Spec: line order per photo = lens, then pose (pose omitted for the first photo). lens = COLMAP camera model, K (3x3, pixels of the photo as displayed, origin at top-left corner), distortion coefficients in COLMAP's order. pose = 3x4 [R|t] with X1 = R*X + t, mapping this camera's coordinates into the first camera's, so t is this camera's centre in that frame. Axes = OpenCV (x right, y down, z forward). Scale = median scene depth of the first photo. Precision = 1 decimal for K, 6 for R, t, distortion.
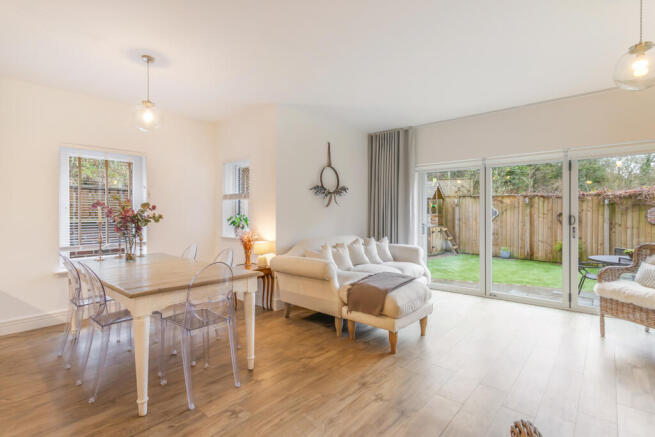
lens RADIAL K [[321.9, 0, 326.9], [0, 321.9, 215.5], [0, 0, 1]] dist [0.003980, 0.000946]
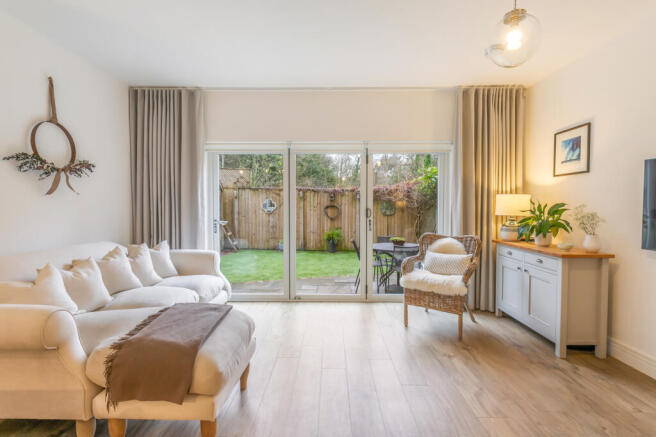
lens RADIAL K [[322.4, 0, 327.4], [0, 322.4, 215.5], [0, 0, 1]] dist [0.003980, 0.000946]
pose [[0.759737, -0.017769, 0.649987, 0.001582], [0.003468, 0.999723, 0.023277, -0.001942], [-0.650221, -0.015430, 0.759589, 0.275763]]
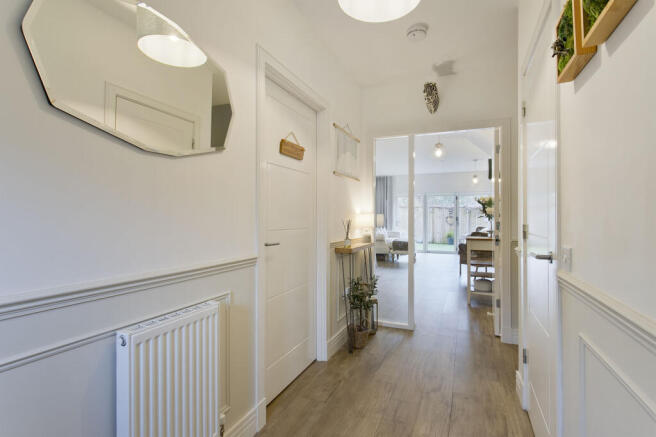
lens RADIAL K [[327.2, 0, 328.0], [0, 327.2, 218.5], [0, 0, 1]] dist [0.010406, 0.000599]
pose [[0.950681, -0.001595, 0.310166, -0.914727], [0.003610, 0.999976, -0.005923, 0.020983], [-0.310149, 0.006751, 0.950664, -1.031103]]
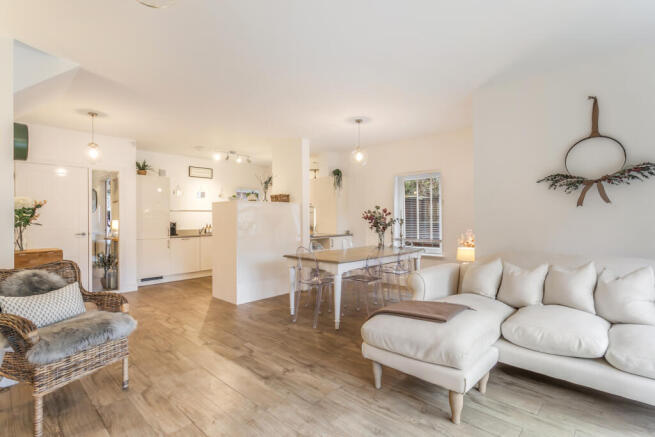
lens RADIAL K [[321.9, 0, 326.9], [0, 321.9, 215.5], [0, 0, 1]] dist [0.003980, 0.000946]
pose [[-0.032053, -0.002190, -0.999484, 0.645033], [-0.002175, 0.999995, -0.002121, -0.006588], [0.999484, 0.002105, -0.032057, 0.558017]]
